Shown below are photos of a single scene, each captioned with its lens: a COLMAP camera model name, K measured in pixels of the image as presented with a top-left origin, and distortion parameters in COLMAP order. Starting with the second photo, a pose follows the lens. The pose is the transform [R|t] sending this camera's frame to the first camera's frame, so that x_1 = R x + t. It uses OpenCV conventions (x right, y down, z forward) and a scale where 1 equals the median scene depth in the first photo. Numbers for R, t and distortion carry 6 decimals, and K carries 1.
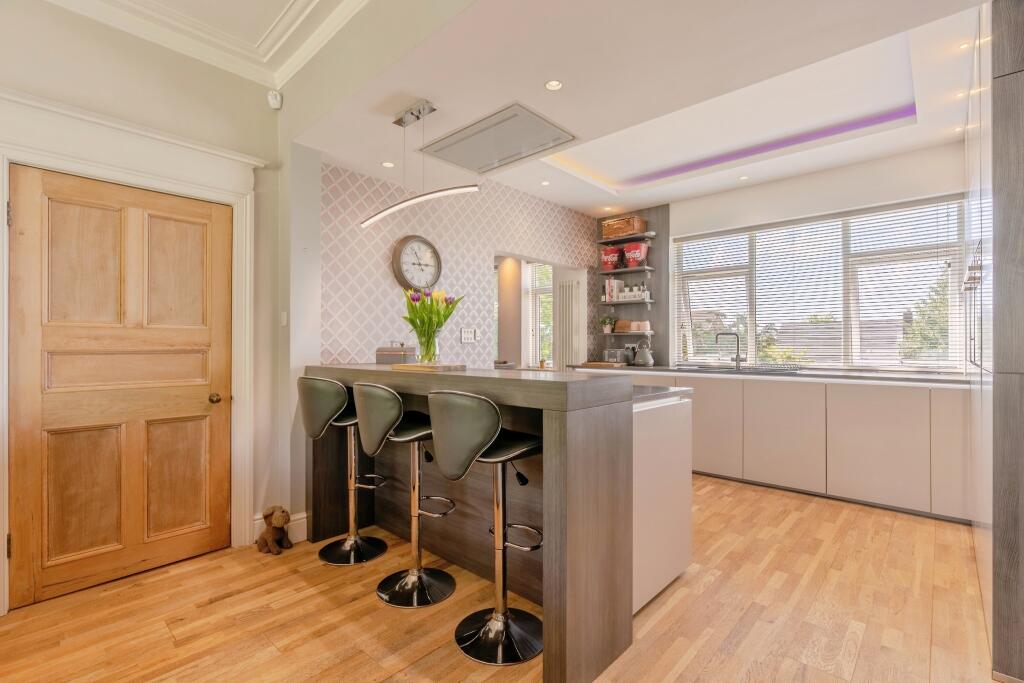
lens RADIAL K [[463.5, 0, 512.0], [0, 463.5, 341.5], [0, 0, 1]] dist [0.000060, 0.000001]
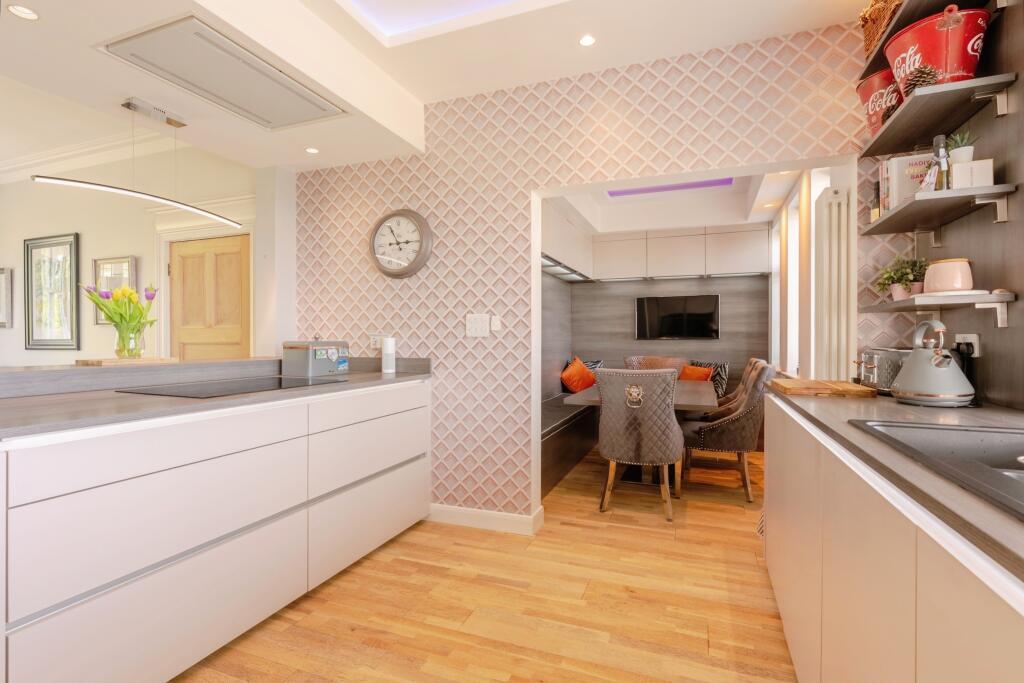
lens RADIAL K [[479.2, 0, 512.0], [0, 479.2, 341.5], [0, 0, 1]] dist [0.001628, 0.000631]
pose [[0.365126, 0.003412, -0.930952, 0.726347], [0.009189, 0.999931, 0.007268, 0.009227], [0.930913, -0.011208, 0.365070, 0.915252]]
